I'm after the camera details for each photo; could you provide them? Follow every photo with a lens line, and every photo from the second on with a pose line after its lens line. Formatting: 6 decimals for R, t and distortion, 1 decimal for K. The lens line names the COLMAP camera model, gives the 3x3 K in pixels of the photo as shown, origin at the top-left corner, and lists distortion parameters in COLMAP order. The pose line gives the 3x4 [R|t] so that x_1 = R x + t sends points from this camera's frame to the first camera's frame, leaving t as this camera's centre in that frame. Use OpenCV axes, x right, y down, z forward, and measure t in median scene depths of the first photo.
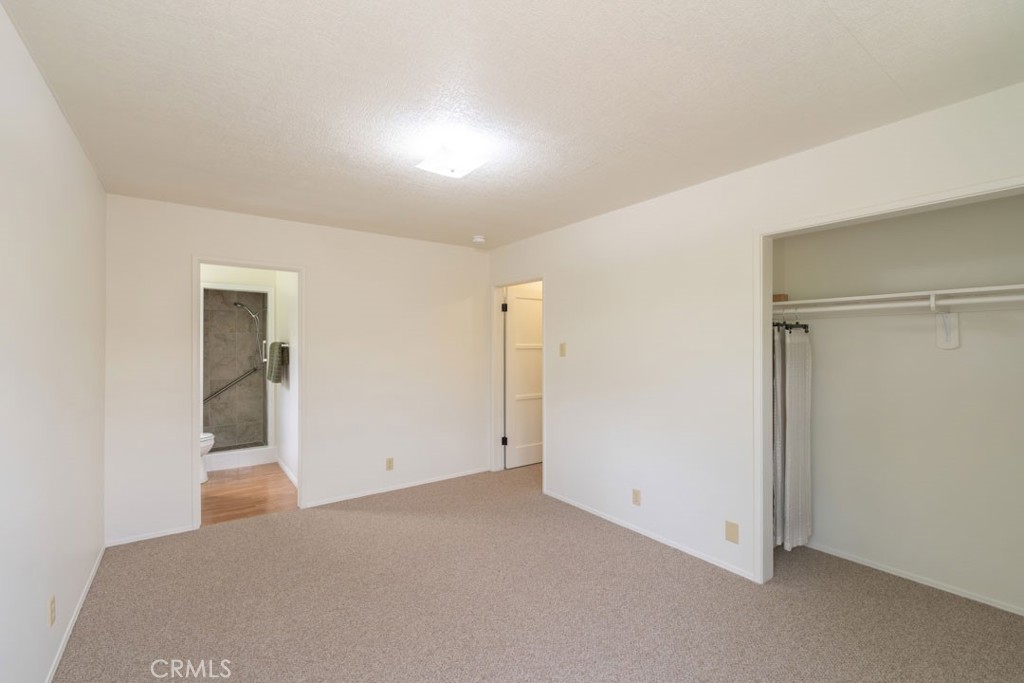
lens RADIAL K [[427.8, 0, 503.7], [0, 427.8, 341.3], [0, 0, 1]] dist [-0.000325, -0.000072]
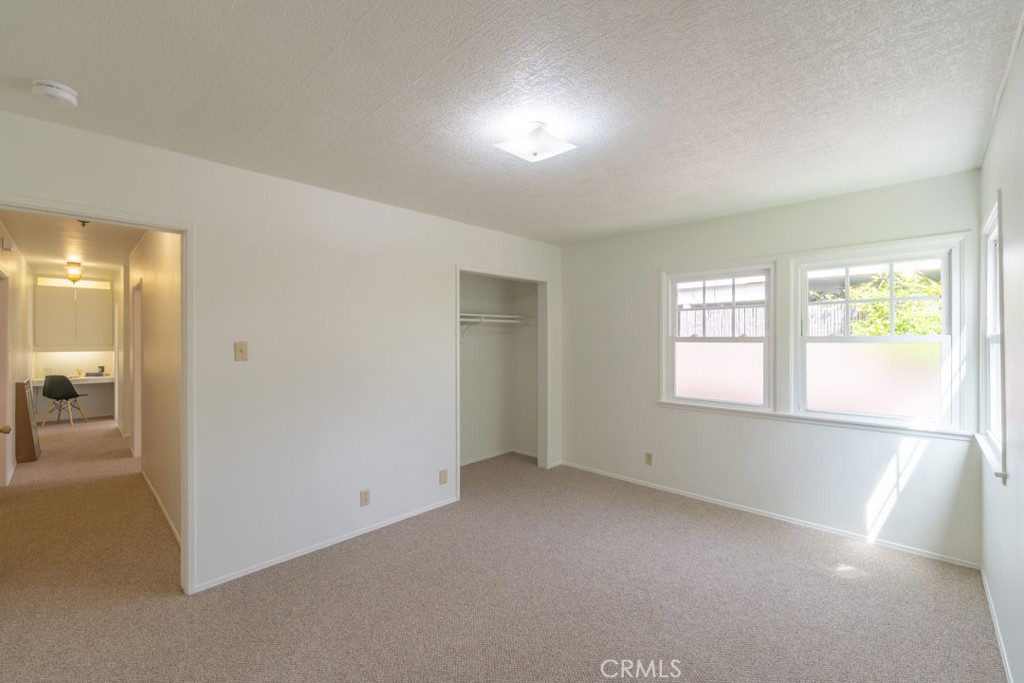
lens RADIAL K [[427.8, 0, 503.7], [0, 427.8, 341.3], [0, 0, 1]] dist [-0.000325, -0.000072]
pose [[-0.155642, -0.005158, 0.987800, -0.864811], [-0.003067, 0.999984, 0.004738, -0.000194], [-0.987809, -0.002293, -0.155656, 1.026515]]
